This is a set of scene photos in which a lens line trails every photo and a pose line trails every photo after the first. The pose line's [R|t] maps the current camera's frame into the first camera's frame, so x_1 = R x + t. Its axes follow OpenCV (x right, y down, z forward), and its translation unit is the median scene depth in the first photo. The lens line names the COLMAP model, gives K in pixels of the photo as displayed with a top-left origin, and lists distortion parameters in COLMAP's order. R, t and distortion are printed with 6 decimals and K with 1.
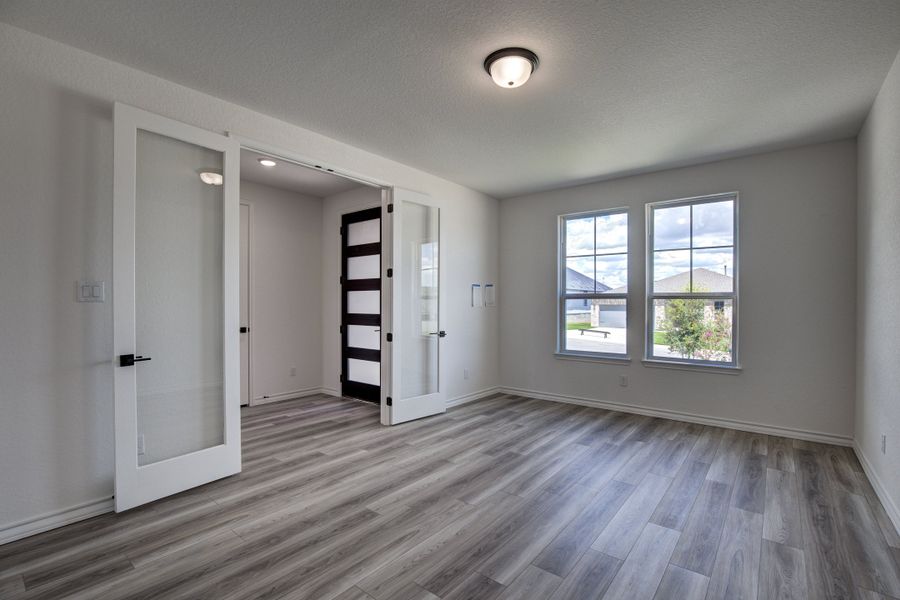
lens RADIAL K [[413.6, 0, 455.2], [0, 413.6, 299.0], [0, 0, 1]] dist [-0.026032, 0.002703]
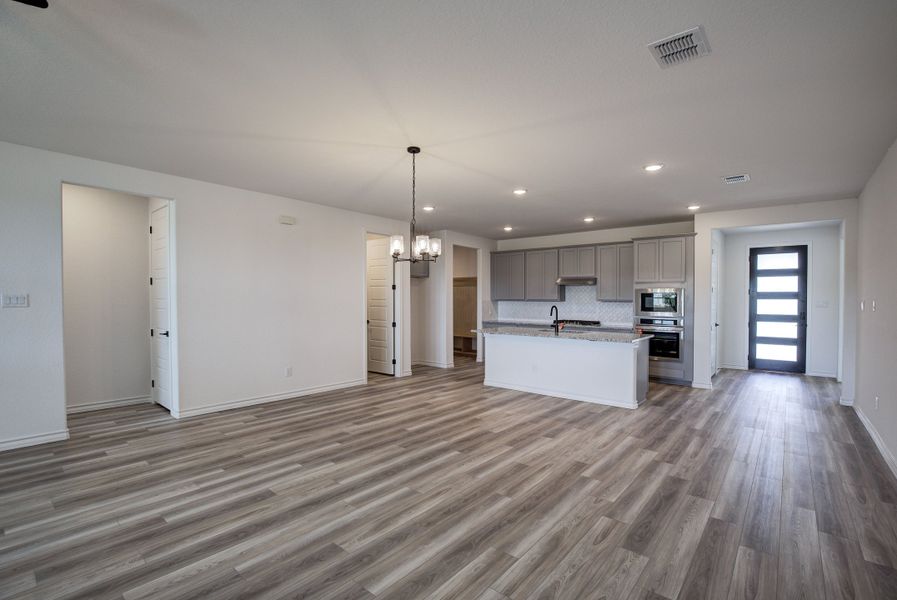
lens RADIAL K [[412.2, 0, 449.5], [0, 412.2, 300.9], [0, 0, 1]] dist [-0.026032, 0.002703]
pose [[0.999029, 0.000379, -0.044045, -1.329923], [0.000228, 0.999905, 0.013762, -0.035505], [0.044046, -0.013759, 0.998935, -0.530506]]
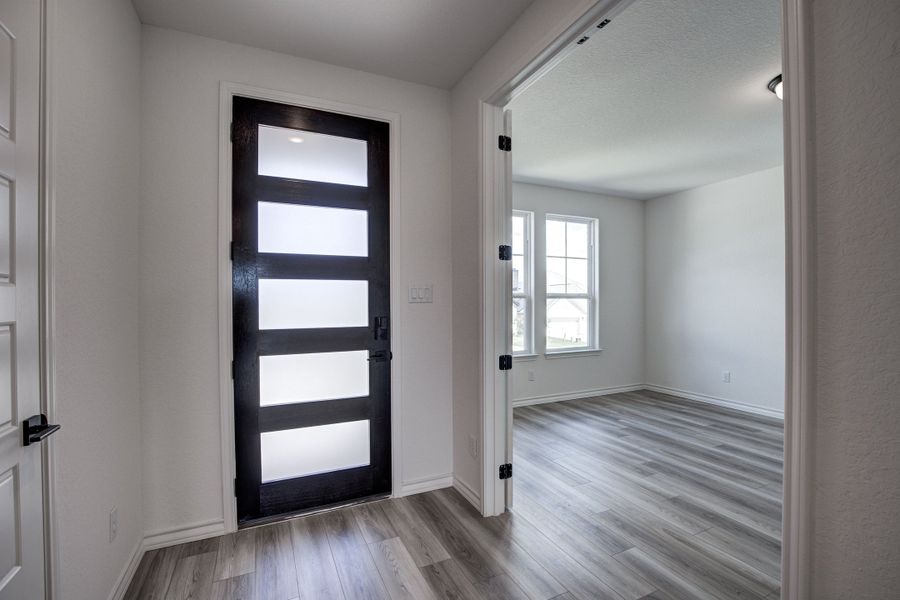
lens RADIAL K [[413.6, 0, 449.7], [0, 413.6, 305.0], [0, 0, 1]] dist [-0.026032, 0.002703]
pose [[0.434803, -0.011657, 0.900450, -0.568992], [-0.001429, 0.999906, 0.013635, 0.001810], [-0.900525, -0.007215, 0.434745, 0.642328]]
